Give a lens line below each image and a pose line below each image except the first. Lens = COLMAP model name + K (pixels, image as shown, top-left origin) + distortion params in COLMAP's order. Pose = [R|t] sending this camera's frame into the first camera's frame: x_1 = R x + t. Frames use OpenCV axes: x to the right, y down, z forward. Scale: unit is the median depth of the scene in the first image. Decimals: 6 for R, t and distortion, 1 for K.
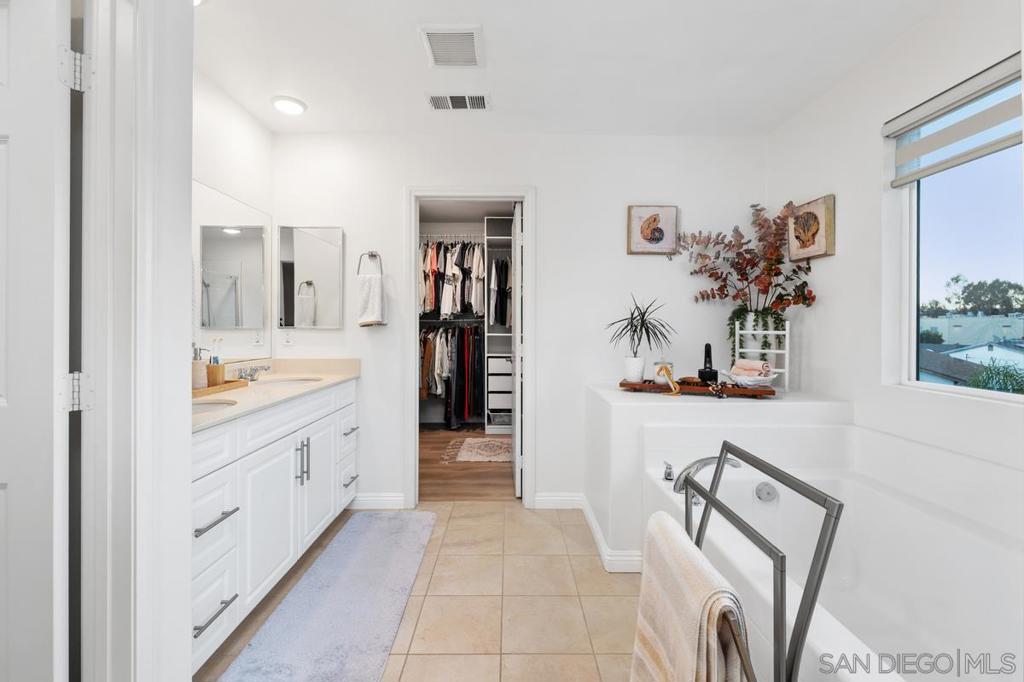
lens RADIAL K [[427.1, 0, 514.9], [0, 427.1, 335.7], [0, 0, 1]] dist [-0.001137, -0.000058]
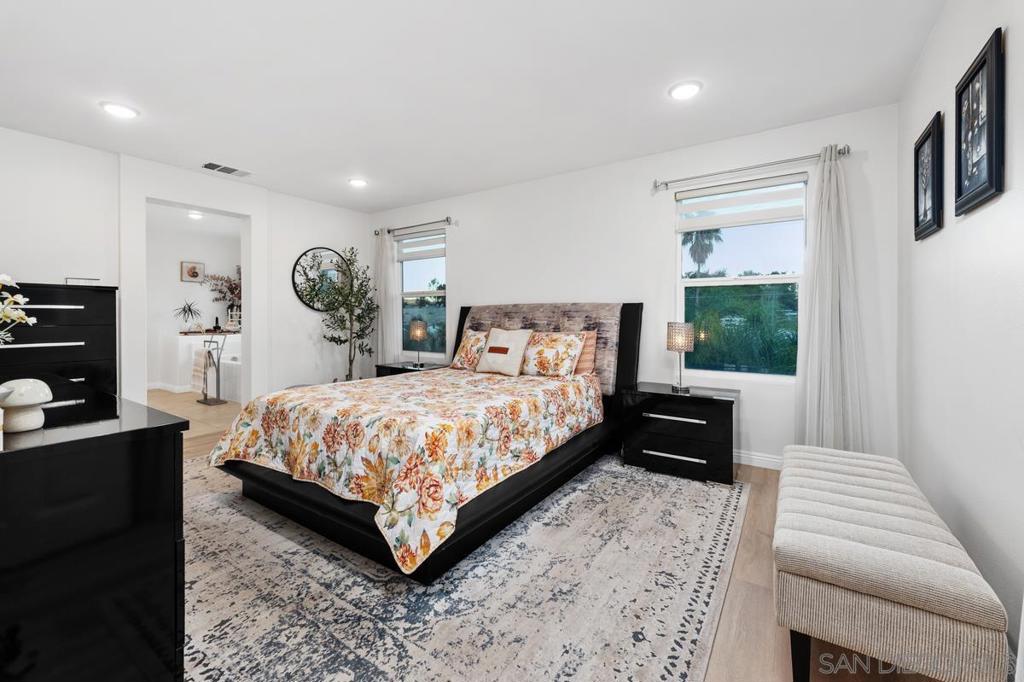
lens RADIAL K [[422.7, 0, 514.6], [0, 422.7, 322.7], [0, 0, 1]] dist [0.001206, 0.000036]
pose [[0.562860, -0.012641, 0.826456, -0.693964], [0.011341, 0.999907, 0.007570, 0.053022], [-0.826474, 0.005112, 0.562951, -2.026964]]
